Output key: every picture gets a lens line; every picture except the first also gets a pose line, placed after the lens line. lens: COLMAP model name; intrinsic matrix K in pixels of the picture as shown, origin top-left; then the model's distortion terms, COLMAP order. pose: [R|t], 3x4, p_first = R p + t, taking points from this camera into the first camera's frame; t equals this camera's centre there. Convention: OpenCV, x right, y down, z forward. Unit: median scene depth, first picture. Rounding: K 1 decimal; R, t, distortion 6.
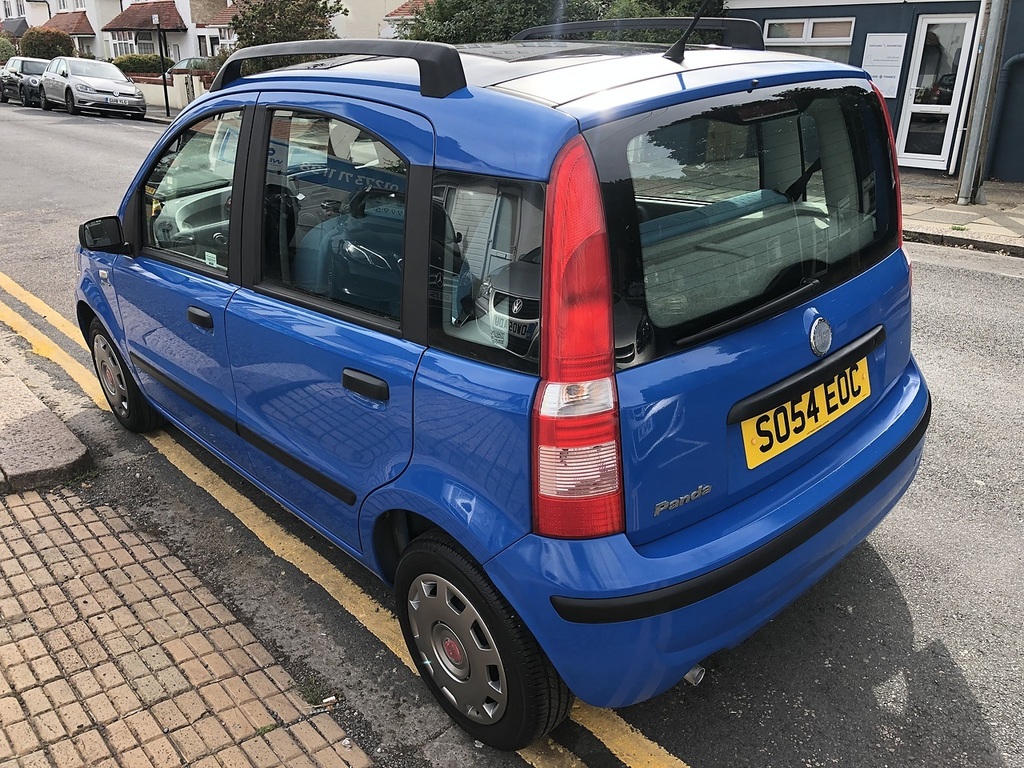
lens RADIAL K [[840.6, 0, 512.0], [0, 840.6, 384.0], [0, 0, 1]] dist [0.041691, -0.045299]
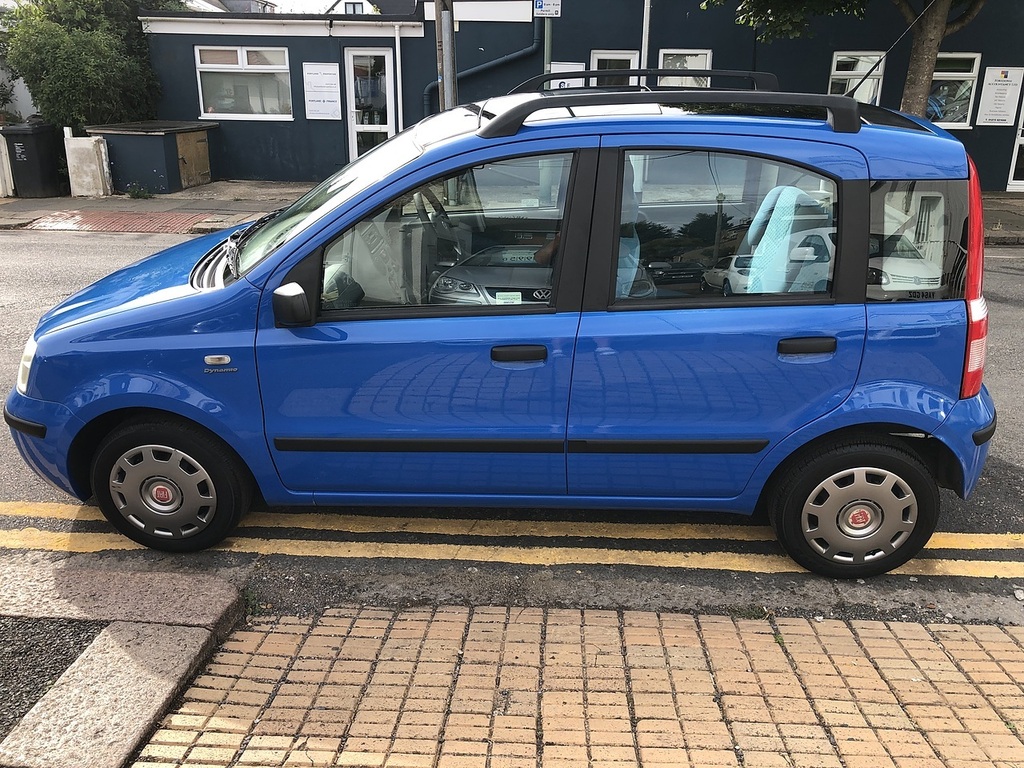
lens RADIAL K [[840.6, 0, 512.0], [0, 840.6, 384.0], [0, 0, 1]] dist [0.041691, -0.045299]
pose [[0.703244, -0.238891, 0.669611, -0.910306], [0.253040, 0.964285, 0.078270, -0.105900], [-0.664394, 0.114395, 0.738576, 0.207748]]
